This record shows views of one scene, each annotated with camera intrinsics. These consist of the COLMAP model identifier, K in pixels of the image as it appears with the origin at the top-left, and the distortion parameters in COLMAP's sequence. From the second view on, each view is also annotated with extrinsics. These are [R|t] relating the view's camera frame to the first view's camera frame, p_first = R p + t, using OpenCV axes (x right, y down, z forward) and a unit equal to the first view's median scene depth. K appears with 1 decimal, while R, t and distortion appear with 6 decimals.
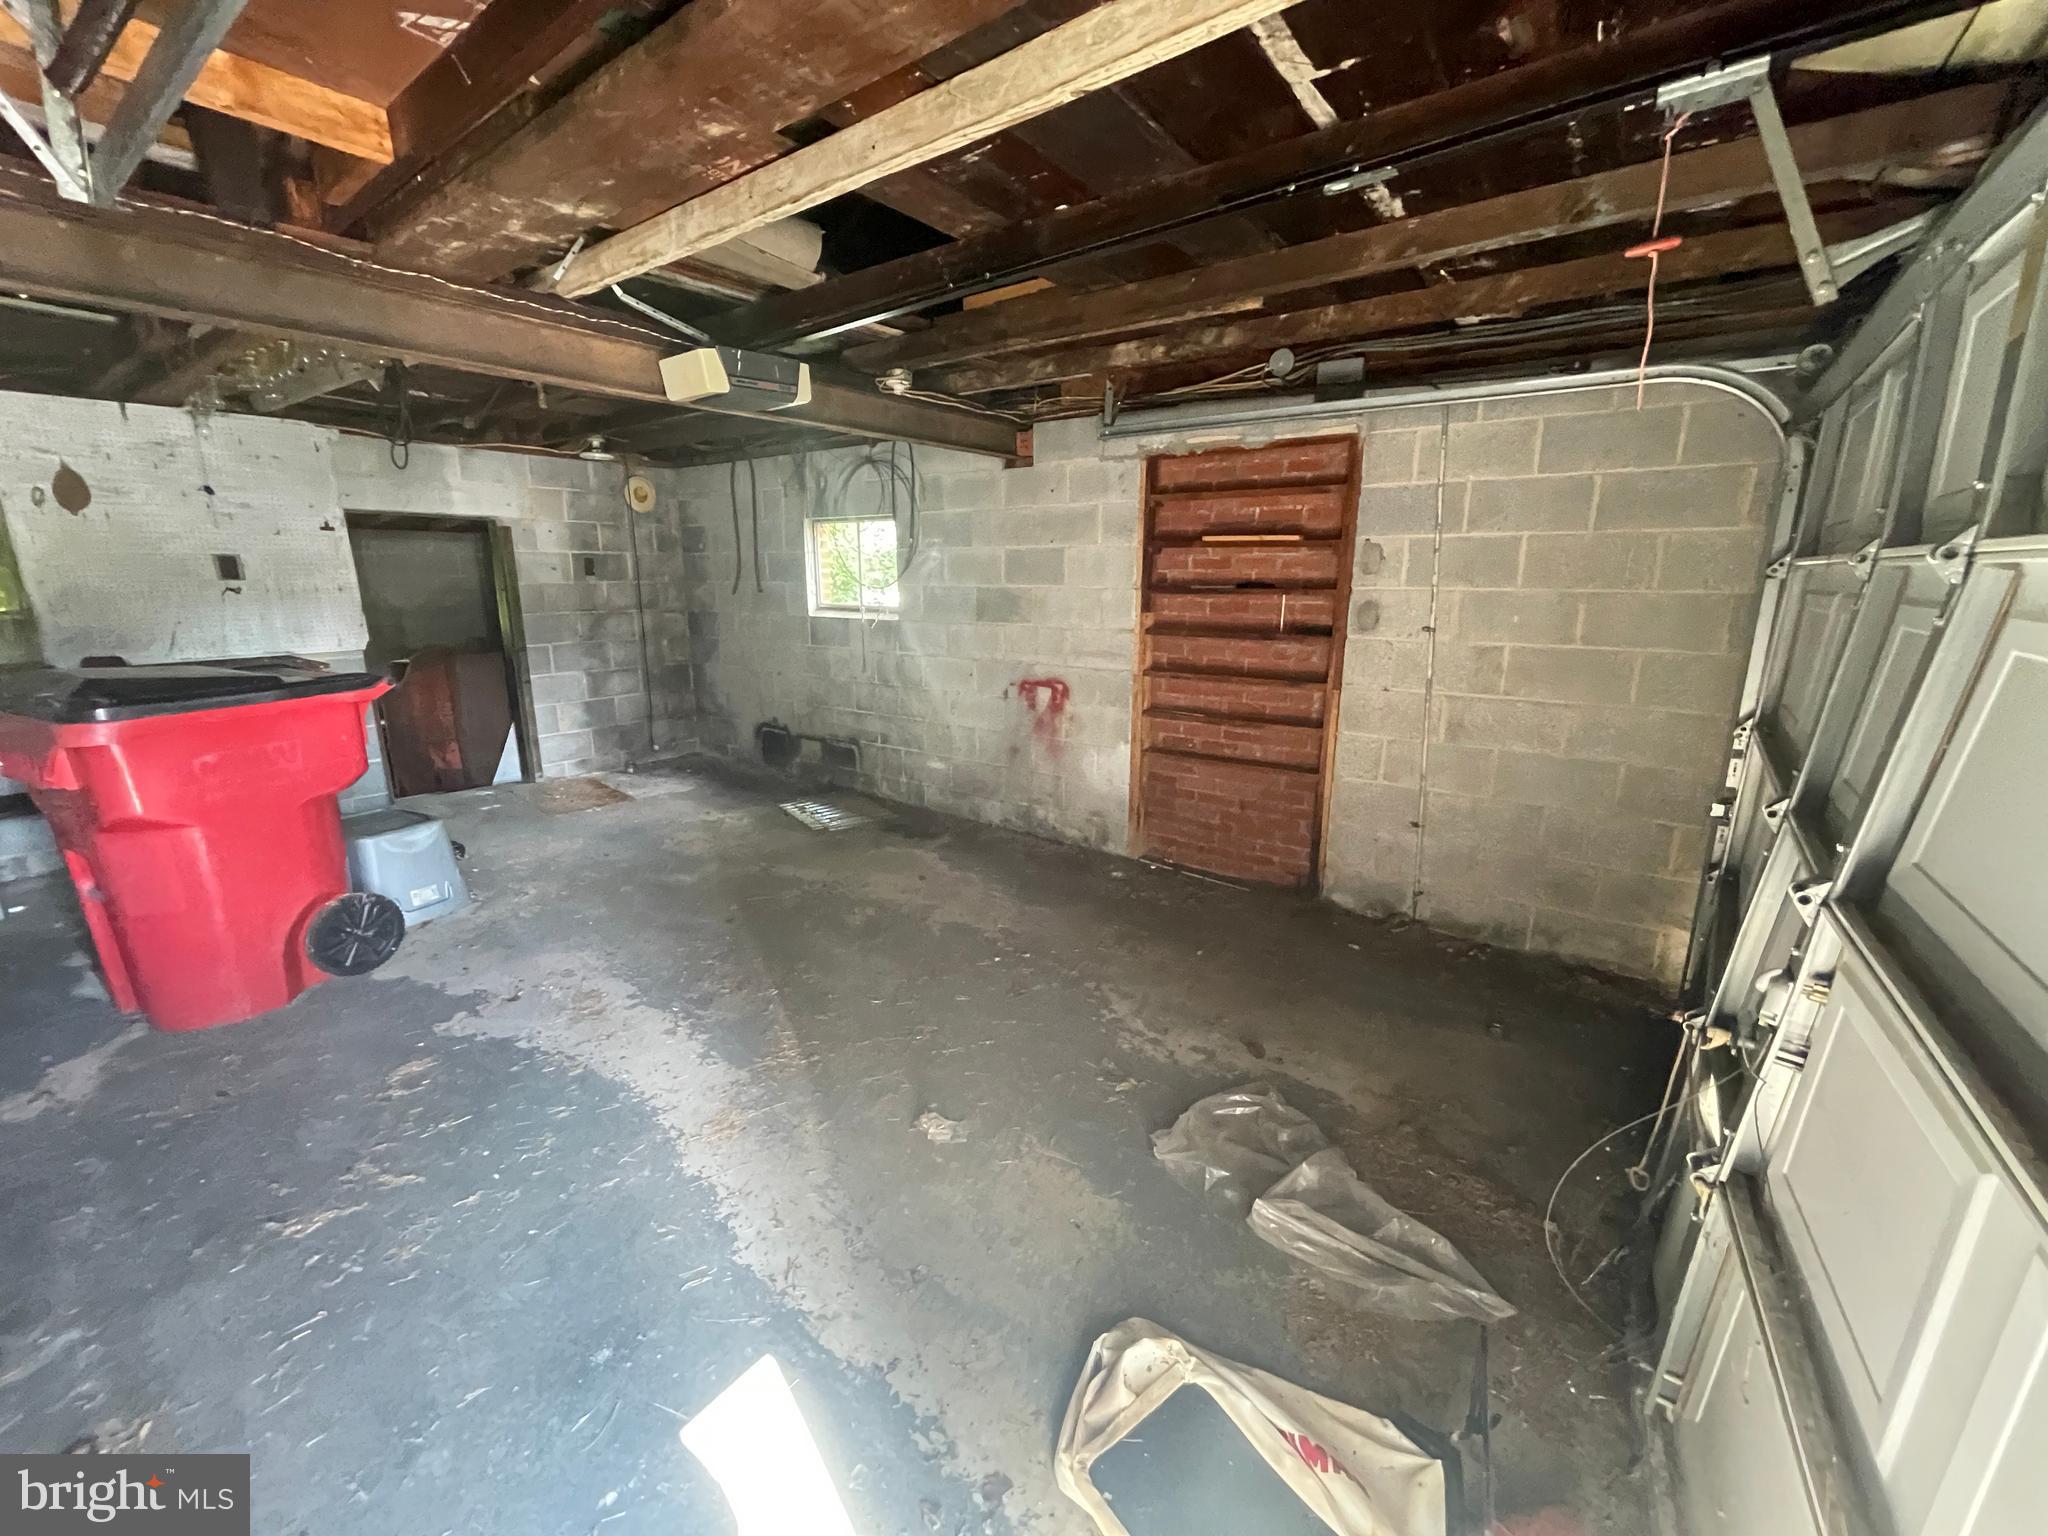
lens RADIAL K [[821.9, 0, 1016.3], [0, 821.9, 776.2], [0, 0, 1]] dist [0.002001, -0.000869]
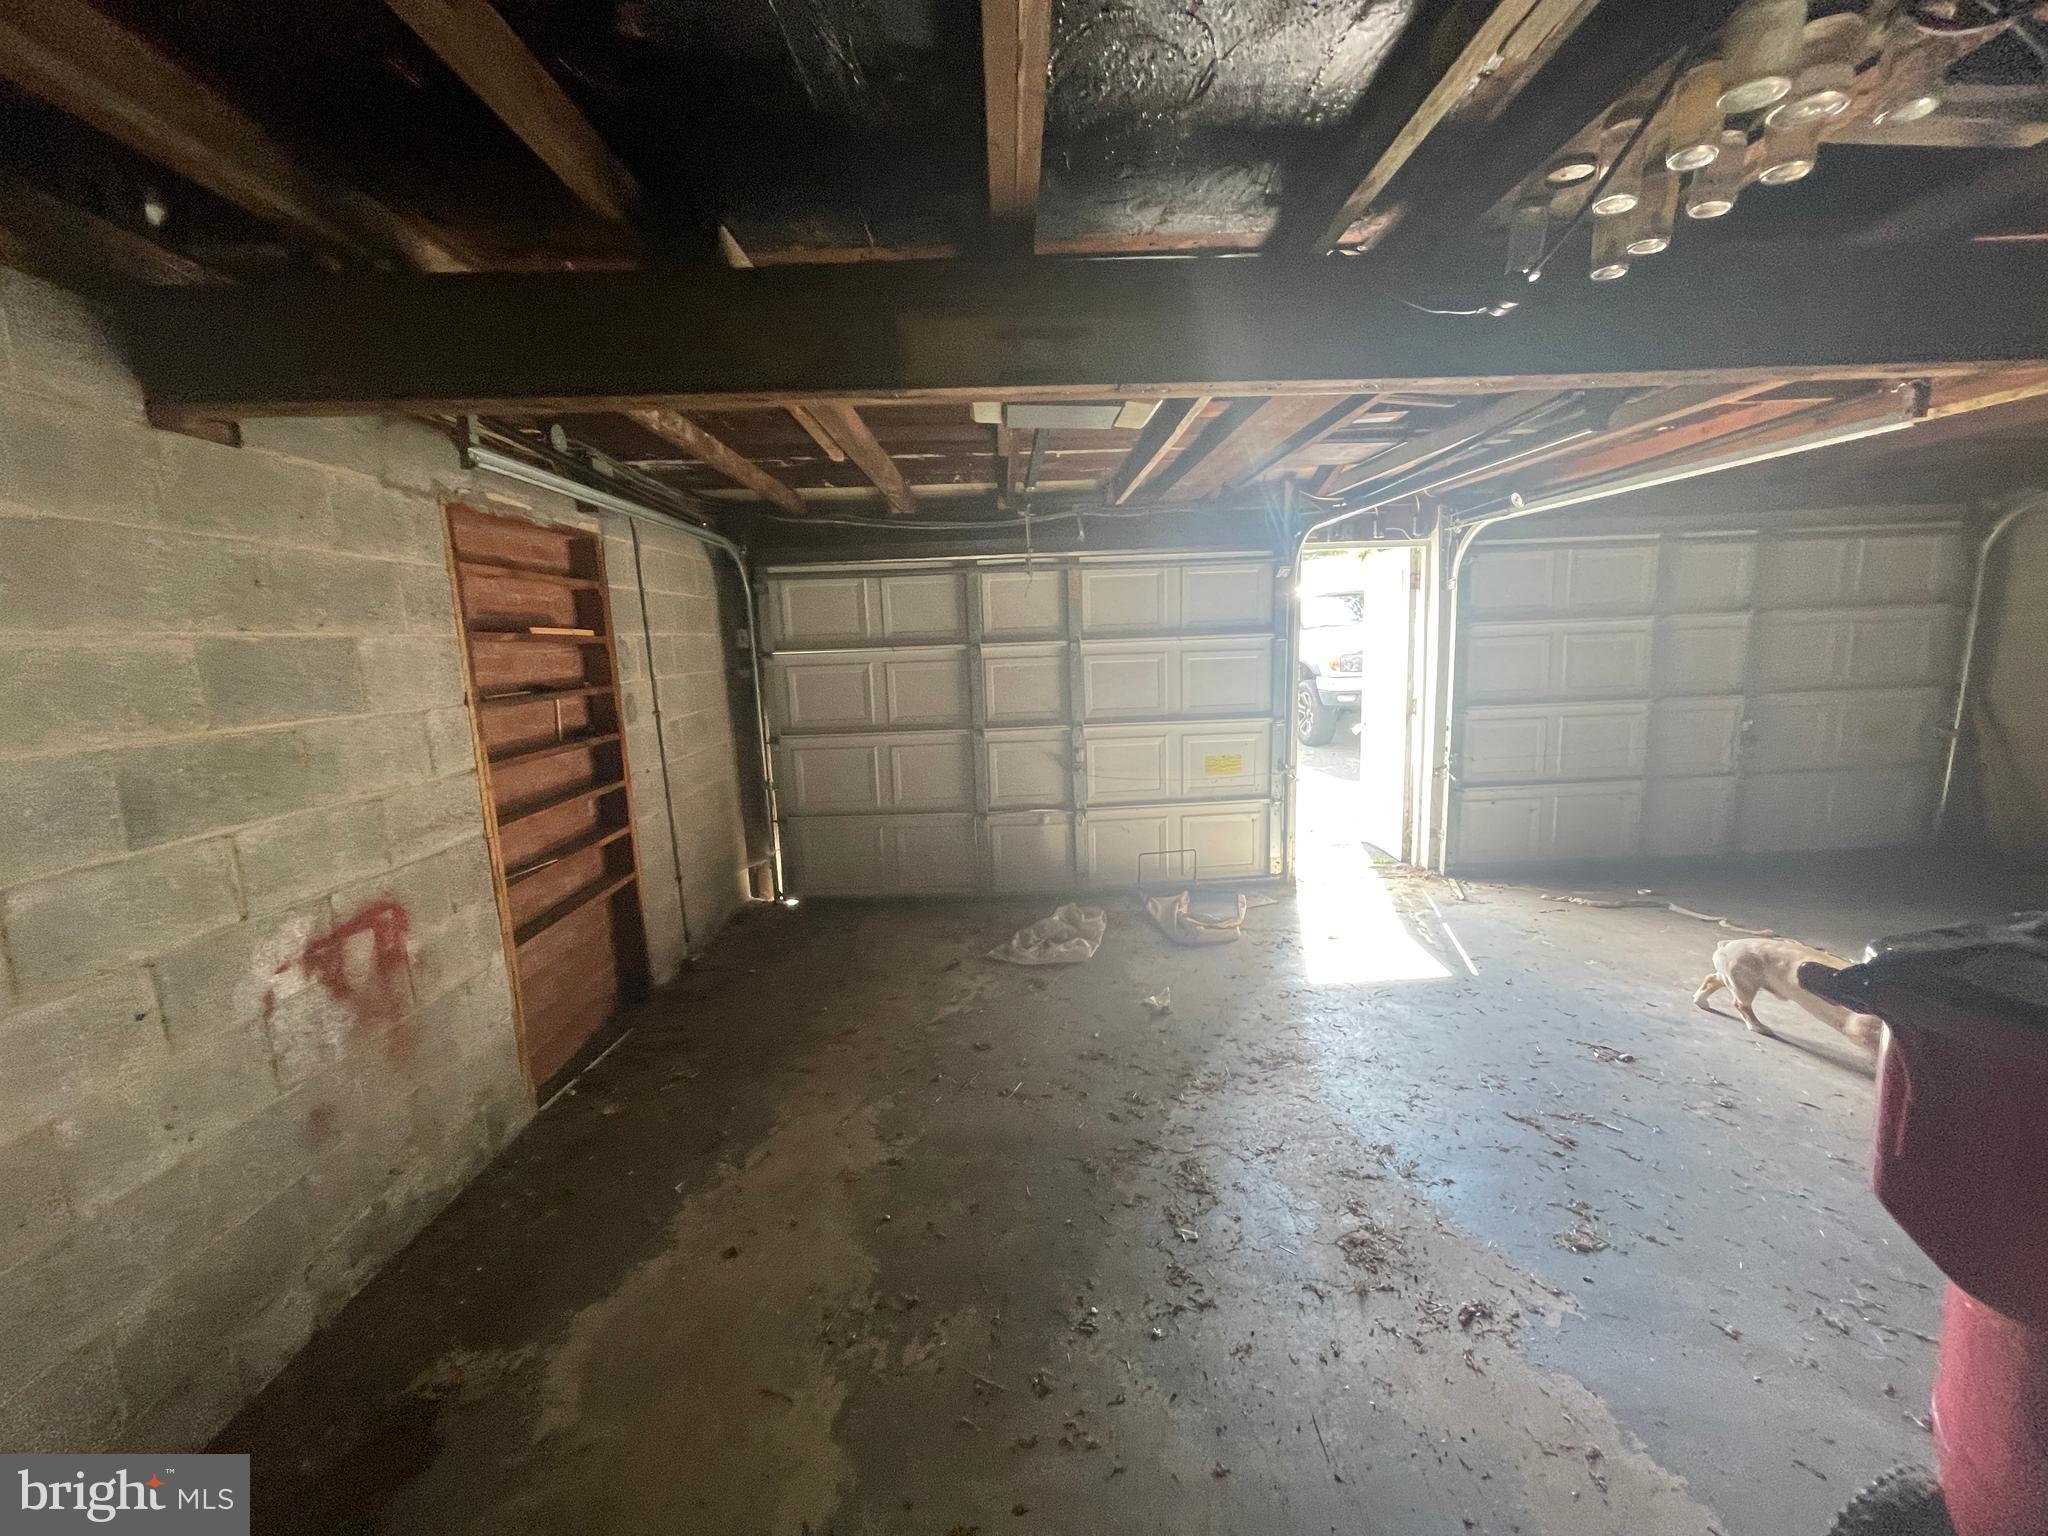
lens RADIAL K [[821.9, 0, 1028.8], [0, 821.9, 760.6], [0, 0, 1]] dist [0.002001, -0.000869]
pose [[-0.618403, -0.096980, 0.779854, -0.592336], [0.220761, 0.930958, 0.290828, -0.269268], [-0.754216, 0.352010, -0.554298, 1.014983]]
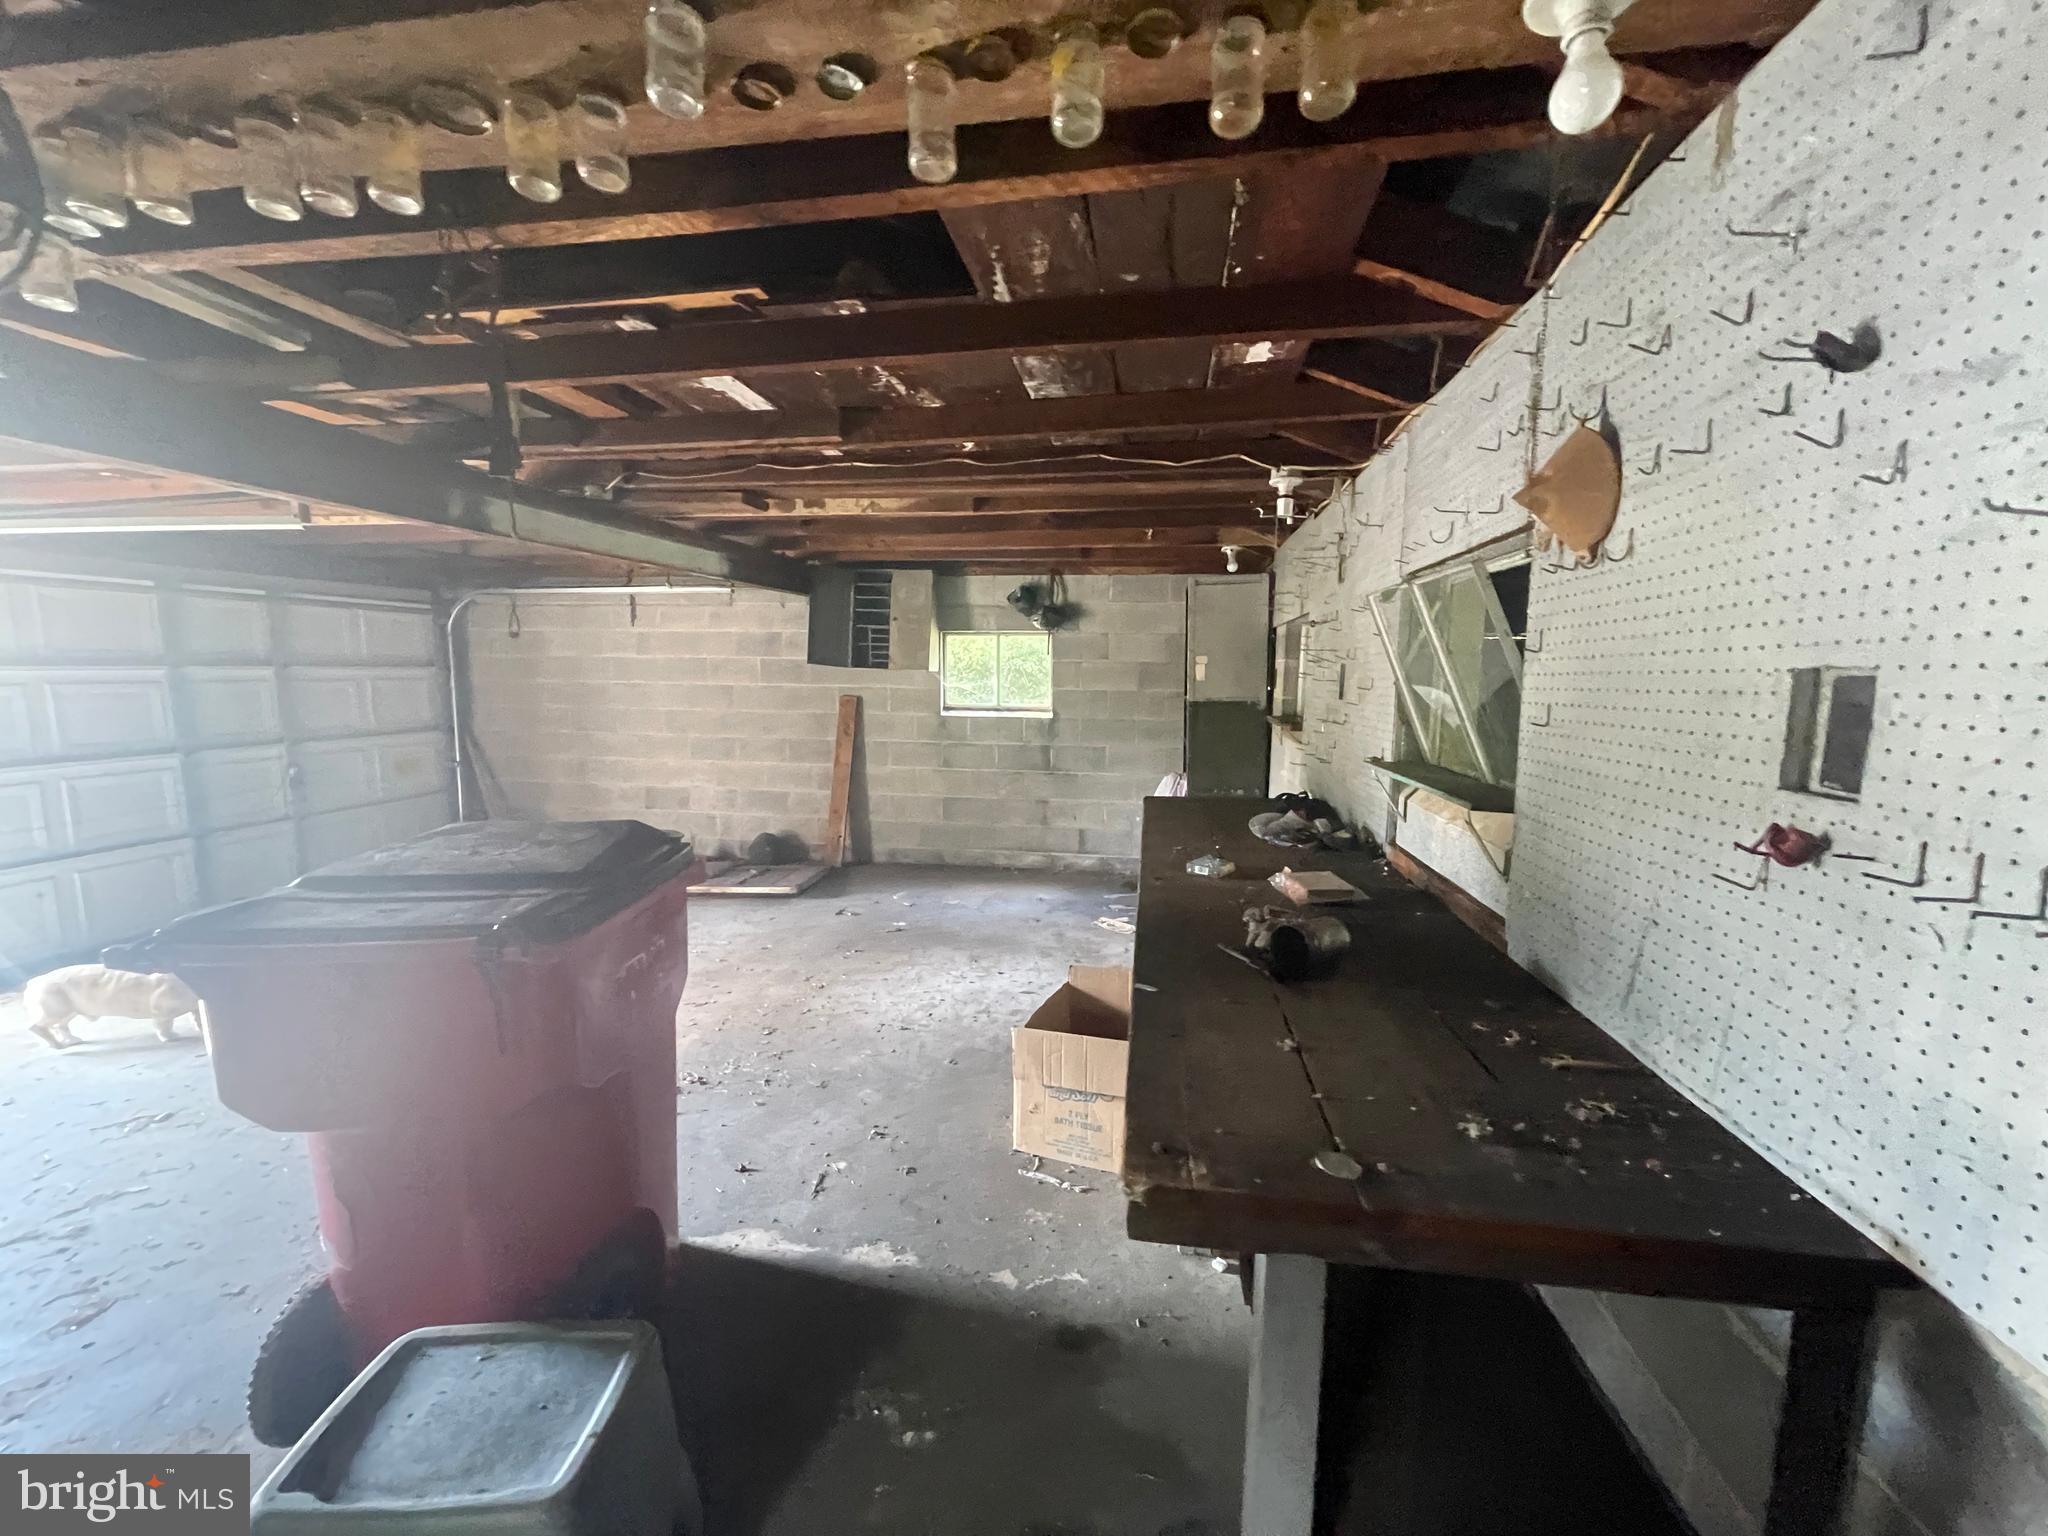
lens RADIAL K [[821.9, 0, 1017.8], [0, 821.9, 775.0], [0, 0, 1]] dist [0.002001, -0.000869]
pose [[-0.888866, 0.049646, -0.455470, -0.713612], [-0.118261, 0.935564, 0.332767, -0.294459], [0.442641, 0.349649, -0.825720, 1.108421]]
